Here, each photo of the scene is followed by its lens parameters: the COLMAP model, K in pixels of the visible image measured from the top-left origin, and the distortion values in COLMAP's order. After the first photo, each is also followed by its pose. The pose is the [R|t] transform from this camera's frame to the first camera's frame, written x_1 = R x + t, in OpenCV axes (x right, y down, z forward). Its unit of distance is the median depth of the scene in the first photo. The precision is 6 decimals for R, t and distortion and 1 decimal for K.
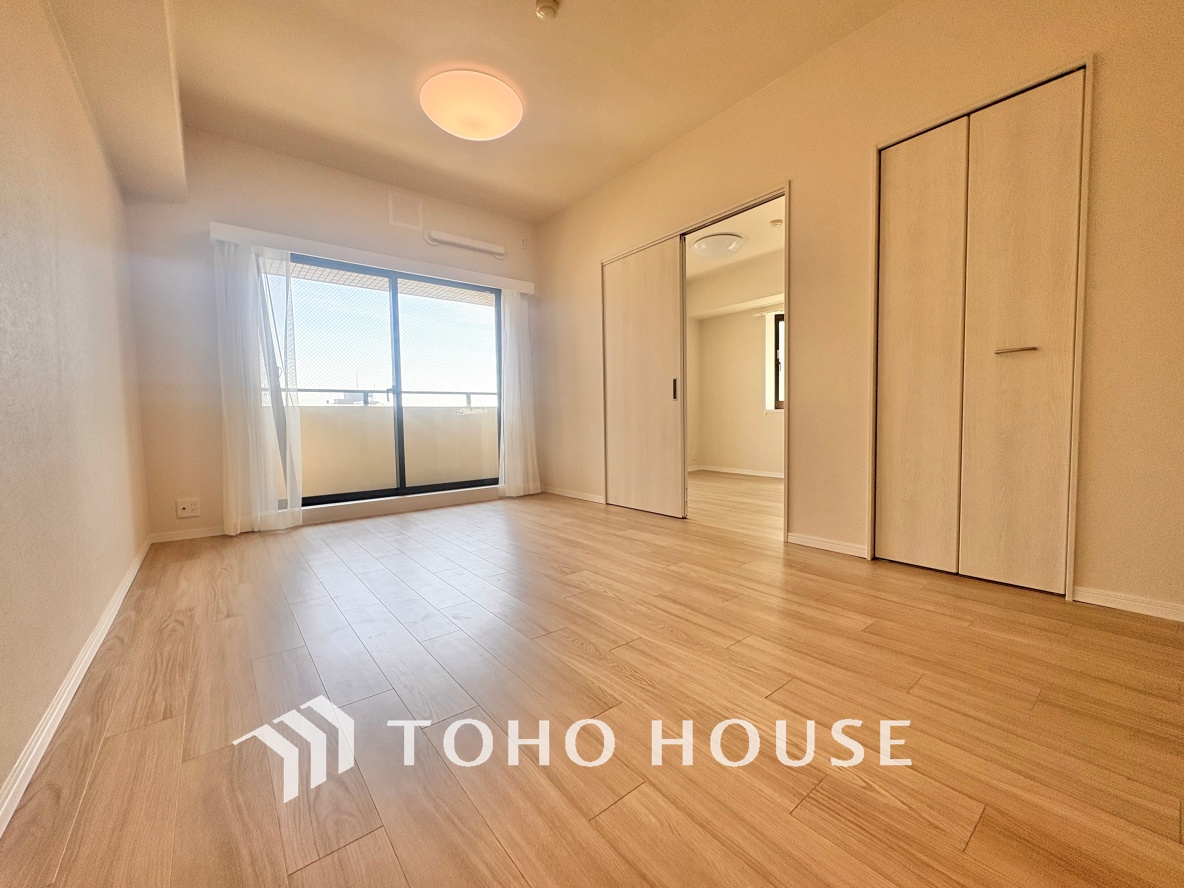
lens RADIAL K [[472.0, 0, 591.8], [0, 472.0, 441.3], [0, 0, 1]] dist [0.000107, 0.000120]
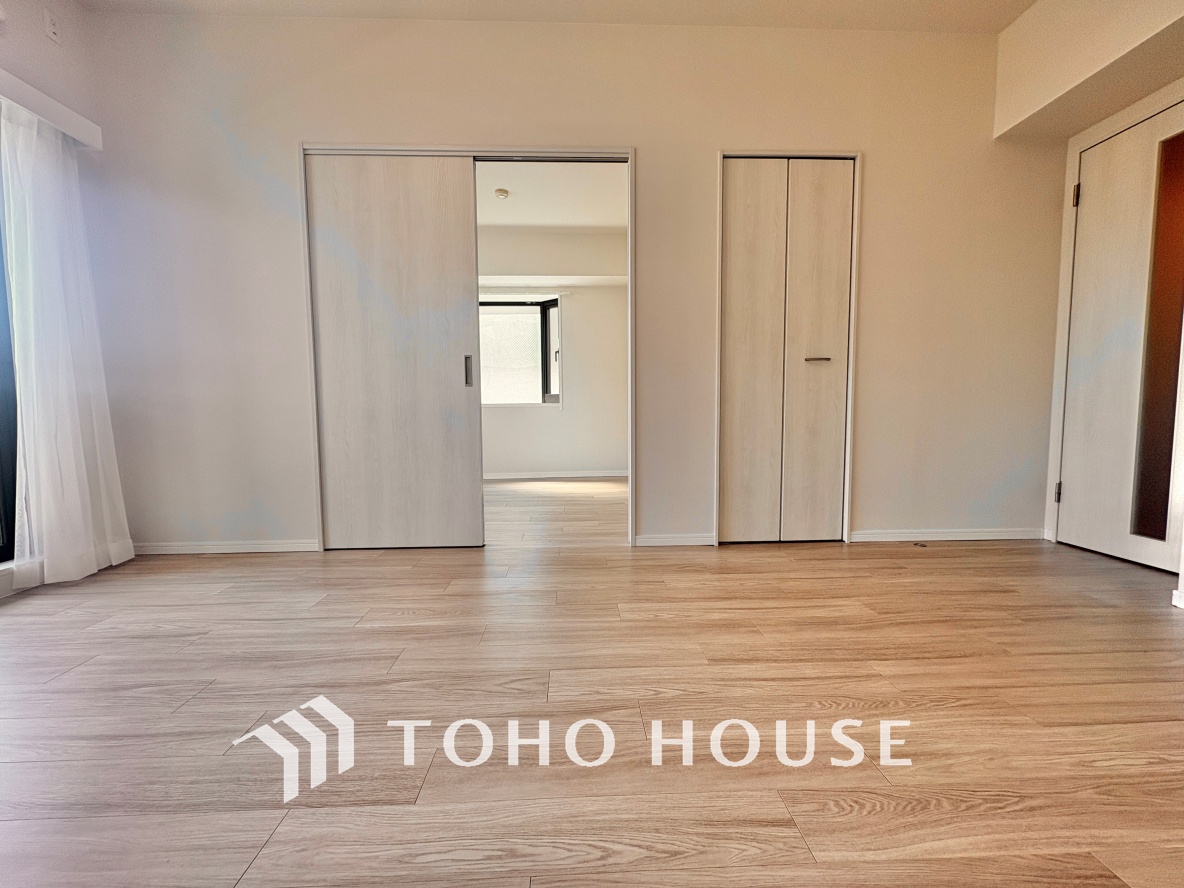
lens RADIAL K [[472.0, 0, 591.9], [0, 472.0, 442.0], [0, 0, 1]] dist [0.000107, 0.000120]
pose [[0.596942, -0.040598, 0.801256, -0.396124], [0.037125, 0.999047, 0.022962, -0.014792], [-0.801425, 0.016039, 0.597881, 0.562214]]
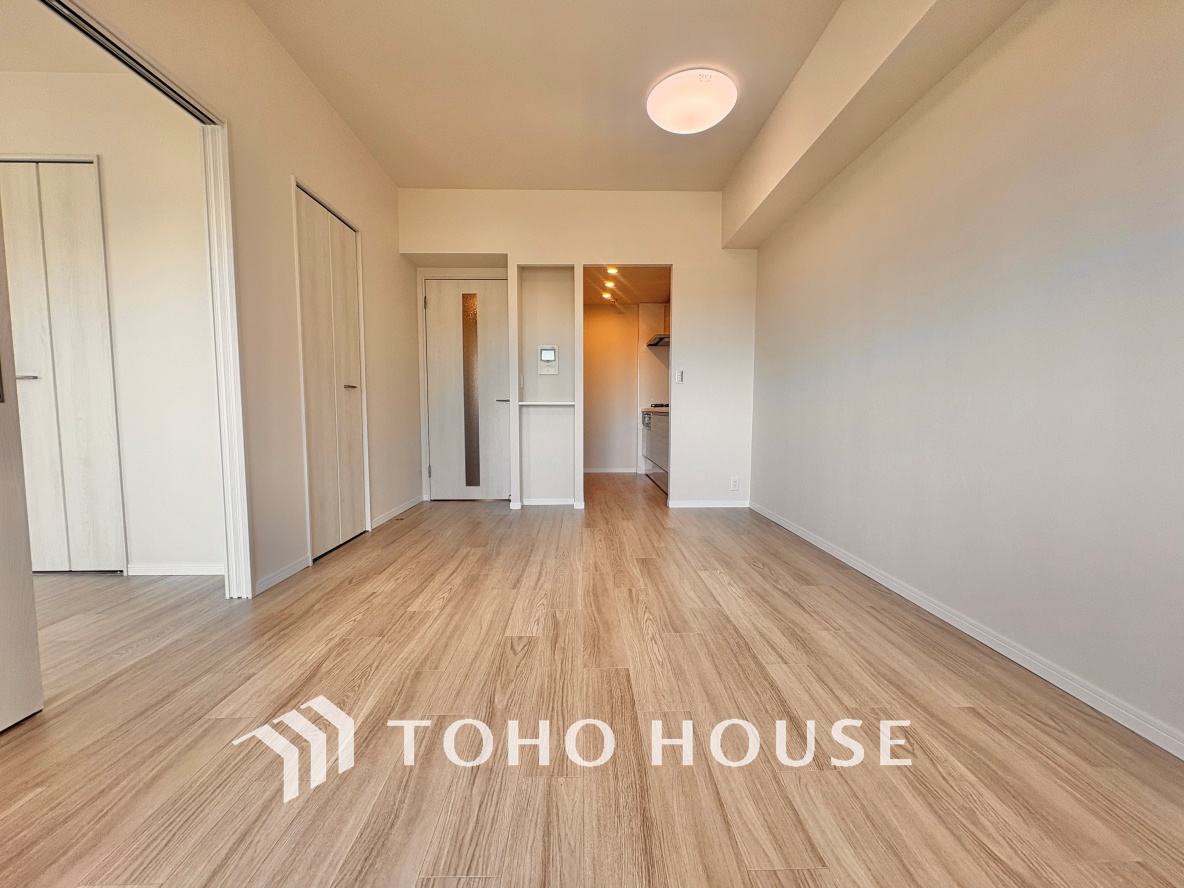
lens RADIAL K [[472.0, 0, 592.5], [0, 472.0, 440.1], [0, 0, 1]] dist [0.000107, 0.000120]
pose [[-0.792611, -0.019726, 0.609408, -0.534707], [0.045270, 0.994814, 0.091080, -0.094827], [-0.608044, 0.099779, -0.787608, 1.360471]]
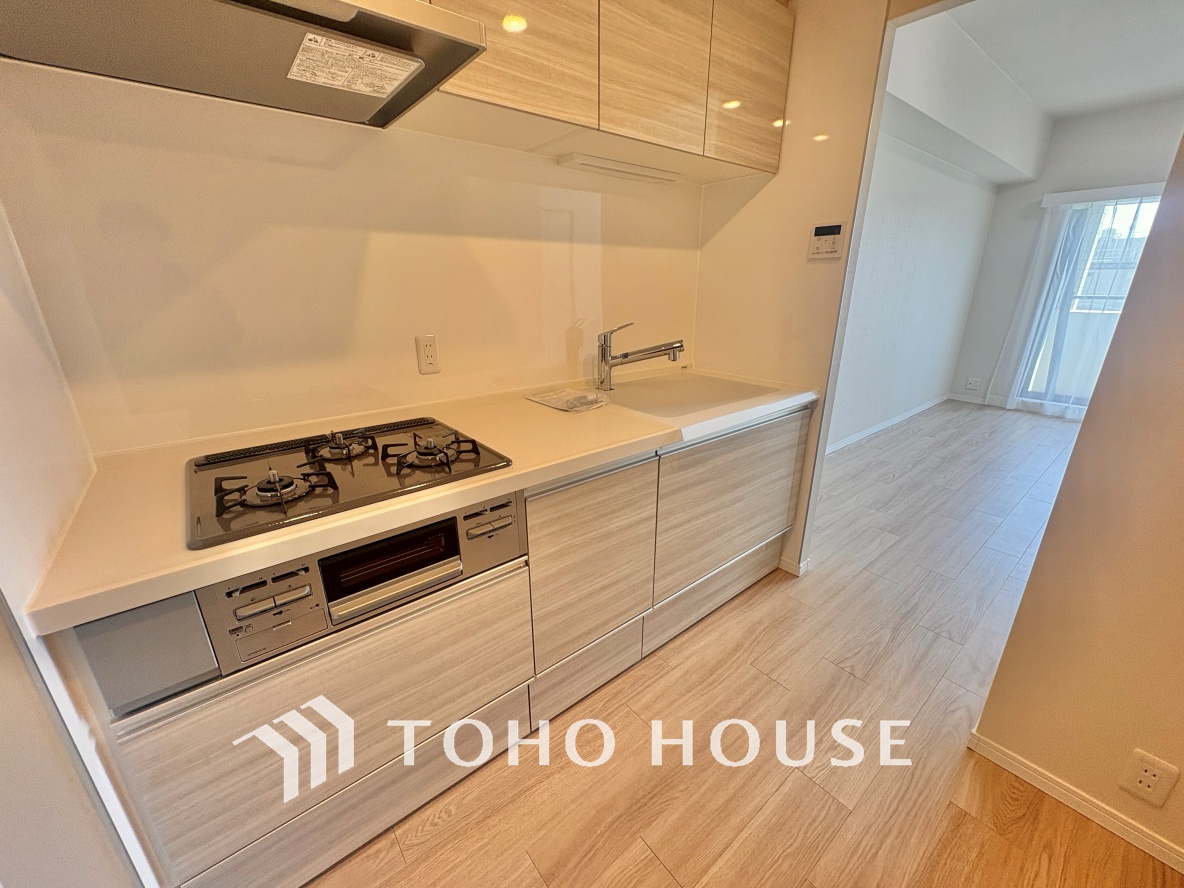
lens RADIAL K [[472.0, 0, 591.0], [0, 472.0, 445.9], [0, 0, 1]] dist [0.000107, 0.000120]
pose [[0.002671, 0.343196, -0.939260, 0.965232], [-0.044802, 0.938361, 0.342740, -0.201421], [0.998992, 0.041165, 0.017882, -0.460544]]
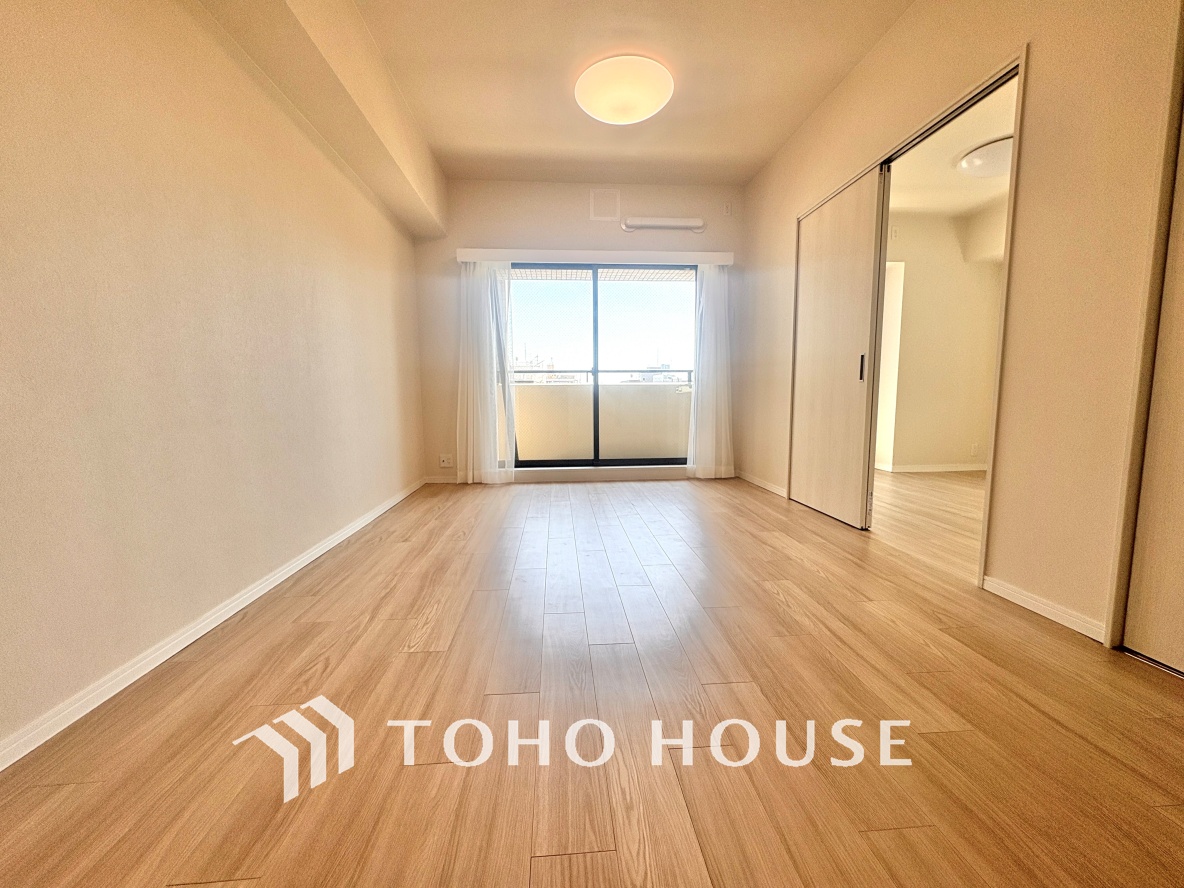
lens RADIAL K [[472.0, 0, 592.3], [0, 472.0, 440.9], [0, 0, 1]] dist [0.000107, 0.000120]
pose [[0.824345, 0.067887, -0.562002, 0.344853], [-0.035894, 0.997054, 0.067789, -0.033701], [0.564948, -0.035709, 0.824353, 0.115202]]
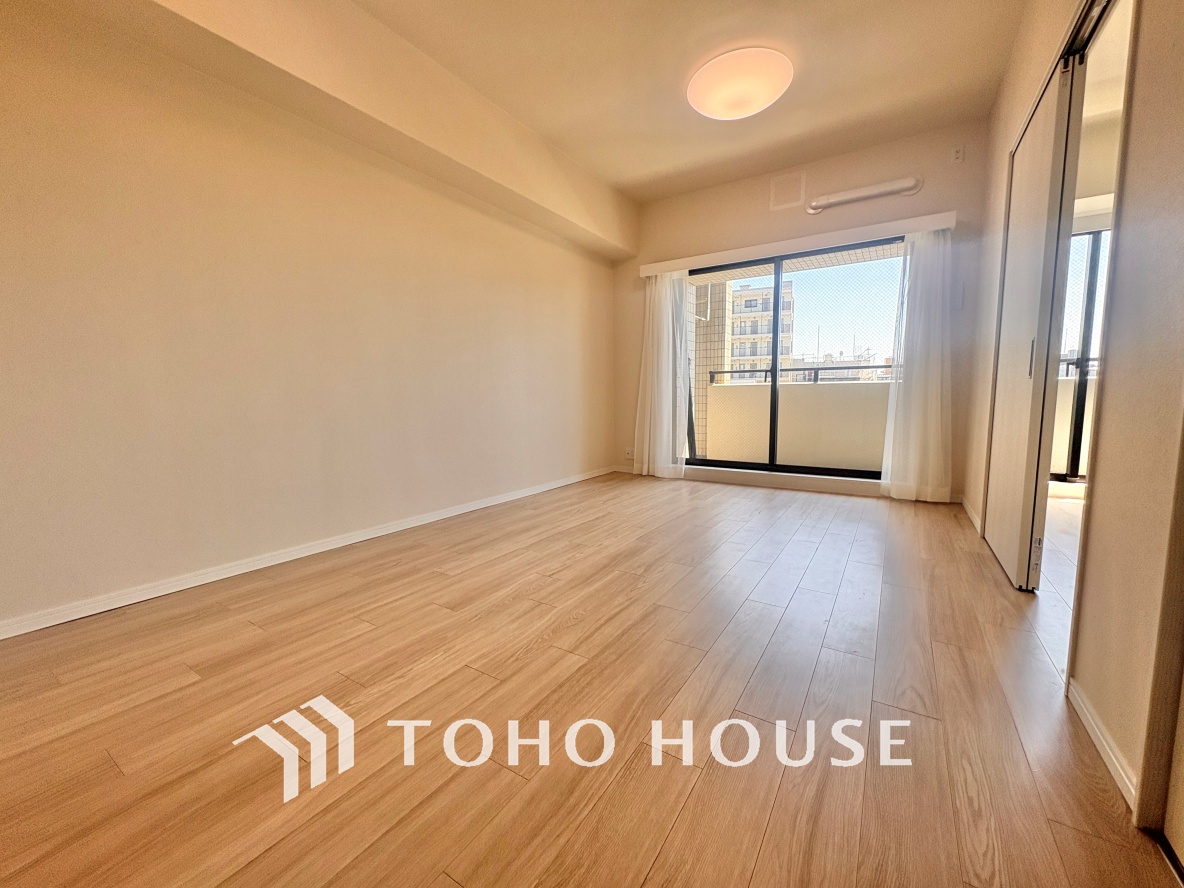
lens RADIAL K [[472.0, 0, 593.4], [0, 472.0, 441.0], [0, 0, 1]] dist [0.000107, 0.000120]
pose [[0.314986, 0.106304, -0.943124, 0.734713], [-0.044810, 0.994265, 0.097102, -0.060316], [0.948038, 0.011676, 0.317943, 0.456245]]
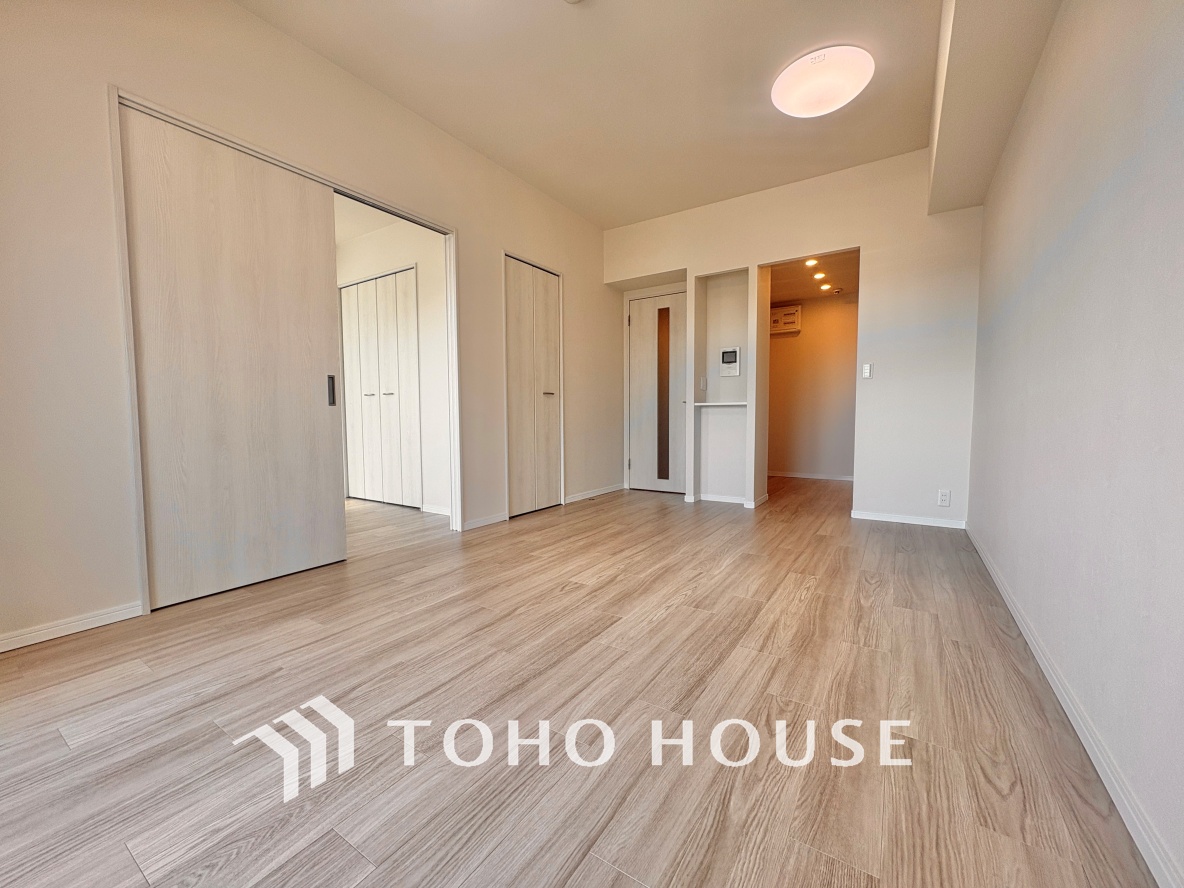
lens RADIAL K [[472.0, 0, 592.6], [0, 472.0, 440.6], [0, 0, 1]] dist [0.000107, 0.000120]
pose [[-0.307126, -0.029515, 0.951211, -0.886967], [0.058128, 0.997071, 0.049706, -0.060148], [-0.949892, 0.070558, -0.304511, 1.132116]]
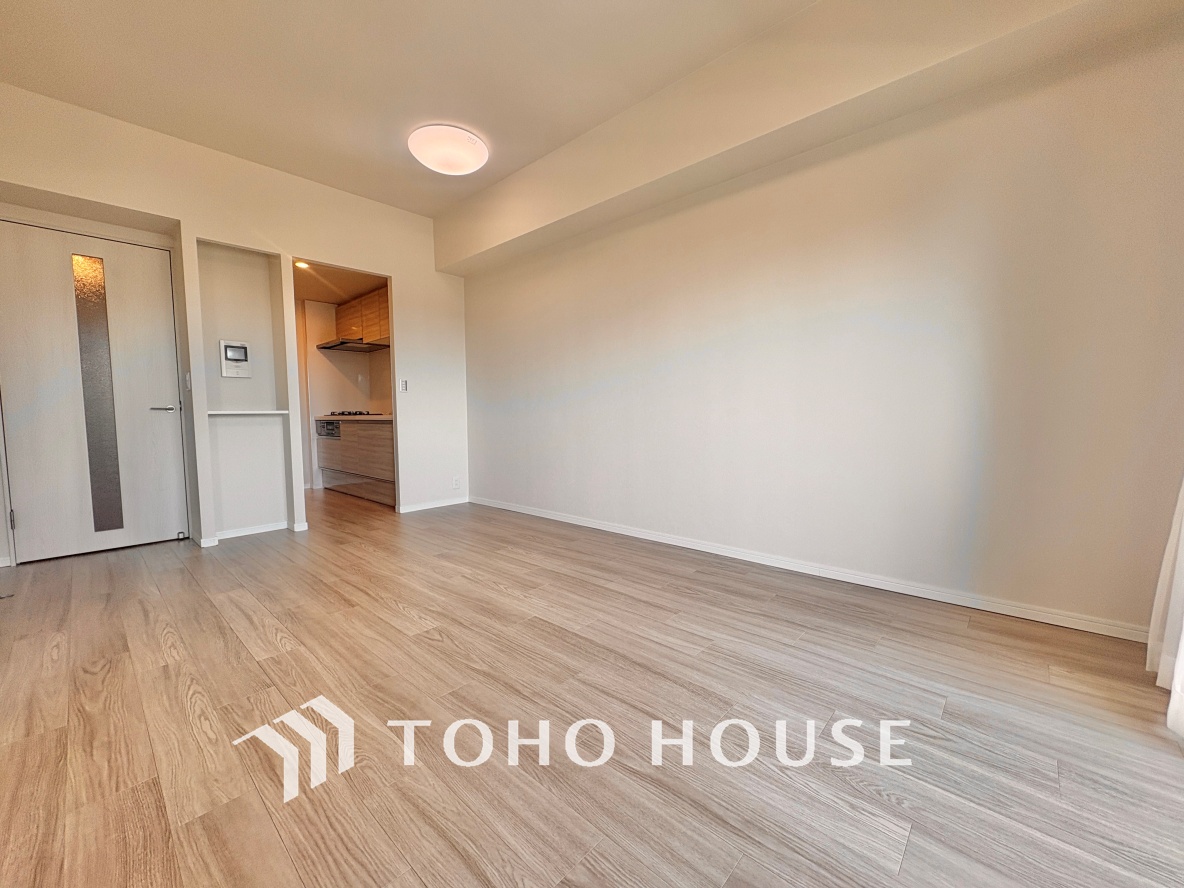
lens RADIAL K [[472.0, 0, 591.9], [0, 472.0, 446.5], [0, 0, 1]] dist [0.000107, 0.000120]
pose [[-0.988297, 0.041630, -0.146749, -0.195590], [0.023708, 0.992269, 0.121822, -0.123293], [0.150686, 0.116917, -0.981644, 1.645374]]
